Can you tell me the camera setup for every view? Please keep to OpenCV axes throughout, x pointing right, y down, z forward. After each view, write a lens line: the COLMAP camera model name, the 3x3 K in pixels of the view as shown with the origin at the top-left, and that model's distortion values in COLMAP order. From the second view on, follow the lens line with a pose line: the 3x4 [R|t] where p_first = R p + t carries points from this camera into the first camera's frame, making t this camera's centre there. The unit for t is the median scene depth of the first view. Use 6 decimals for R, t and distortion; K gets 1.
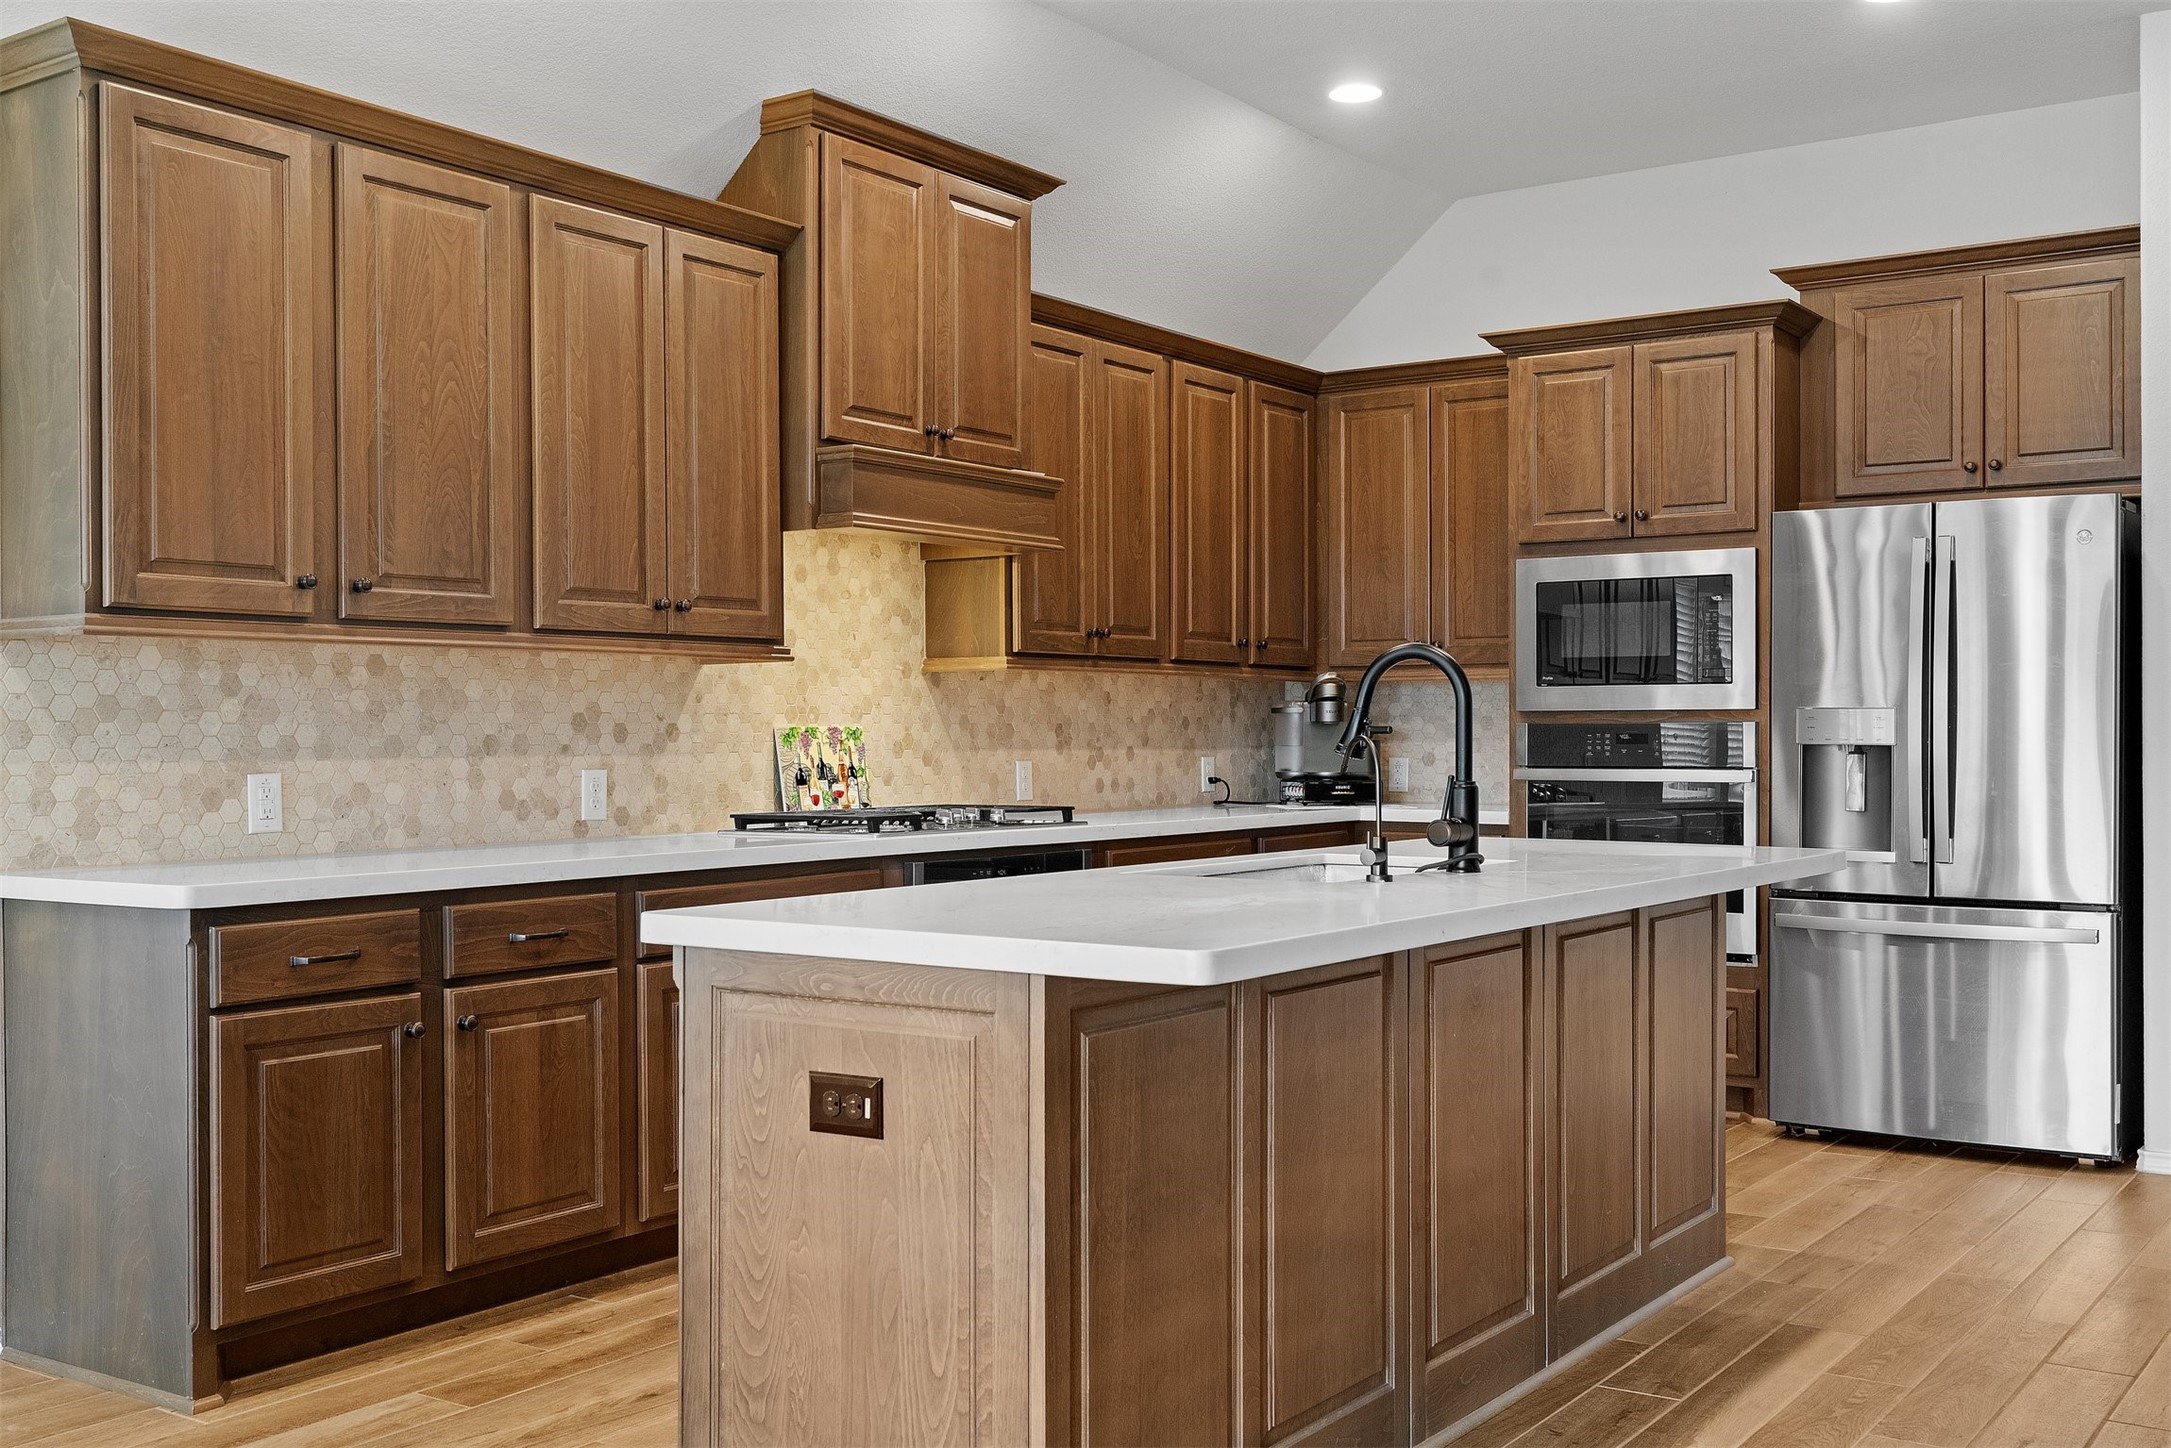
lens RADIAL K [[2153.9, 0, 1085.5], [0, 2153.9, 724.0], [0, 0, 1]] dist [0.007830, 0.015457]
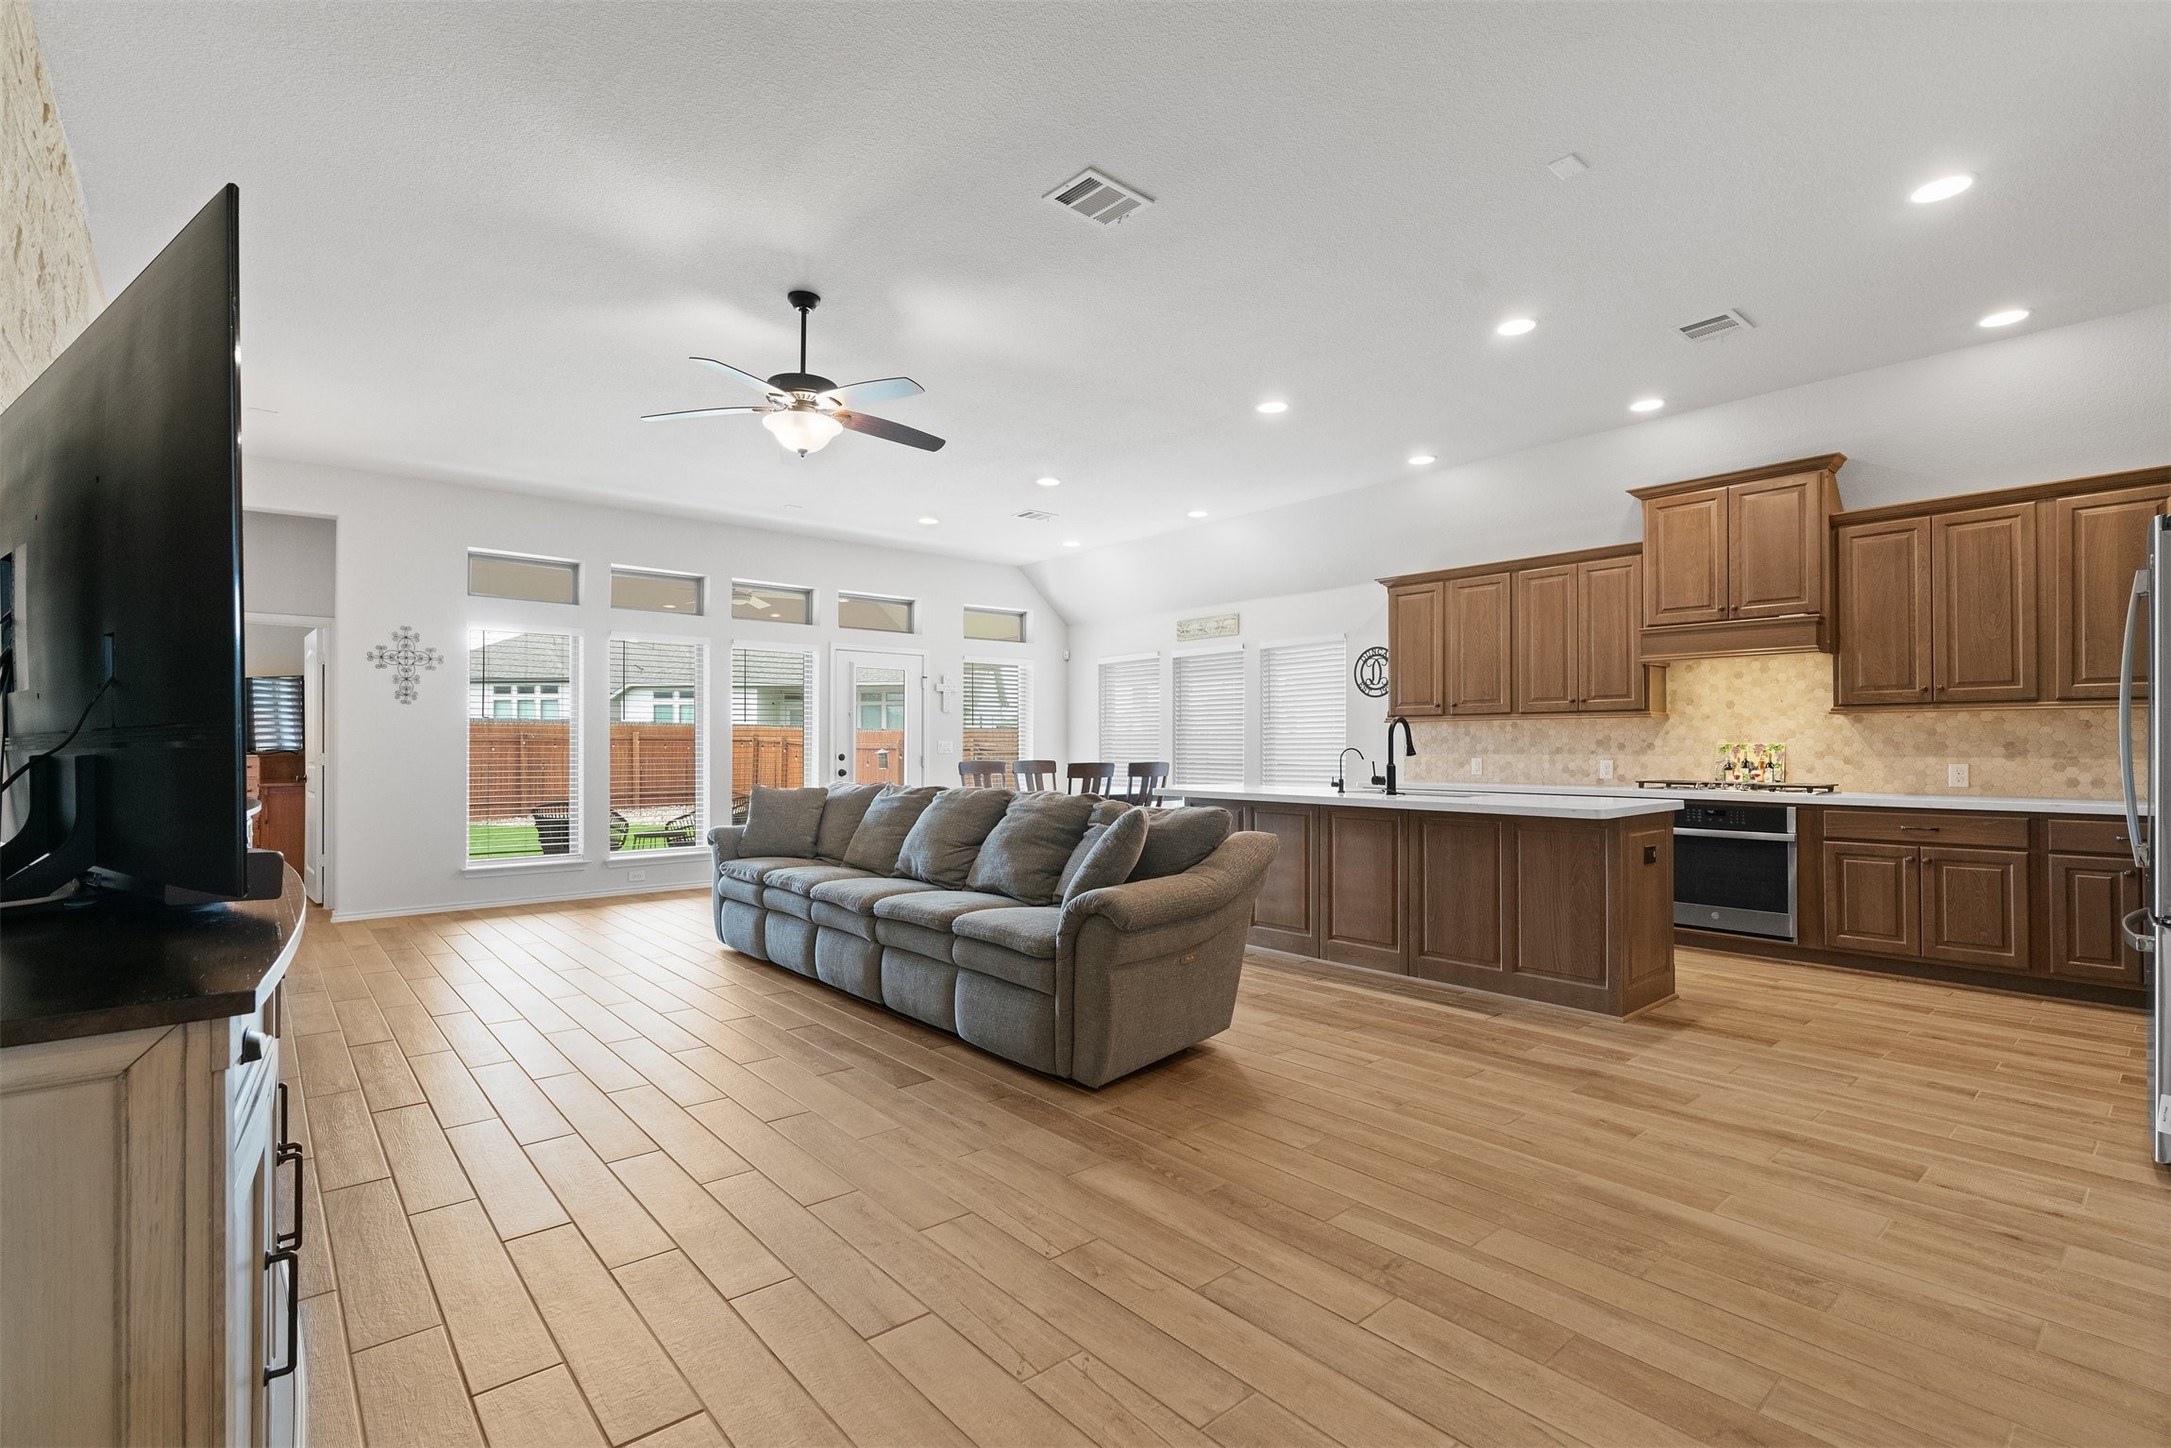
lens RADIAL K [[989.2, 0, 1082.1], [0, 989.2, 733.3], [0, 0, 1]] dist [-0.010592, 0.001217]
pose [[-0.253934, -0.010813, -0.967161, 1.164099], [0.003066, 0.999923, -0.011984, 0.000295], [0.967217, -0.006008, -0.253882, 0.691855]]
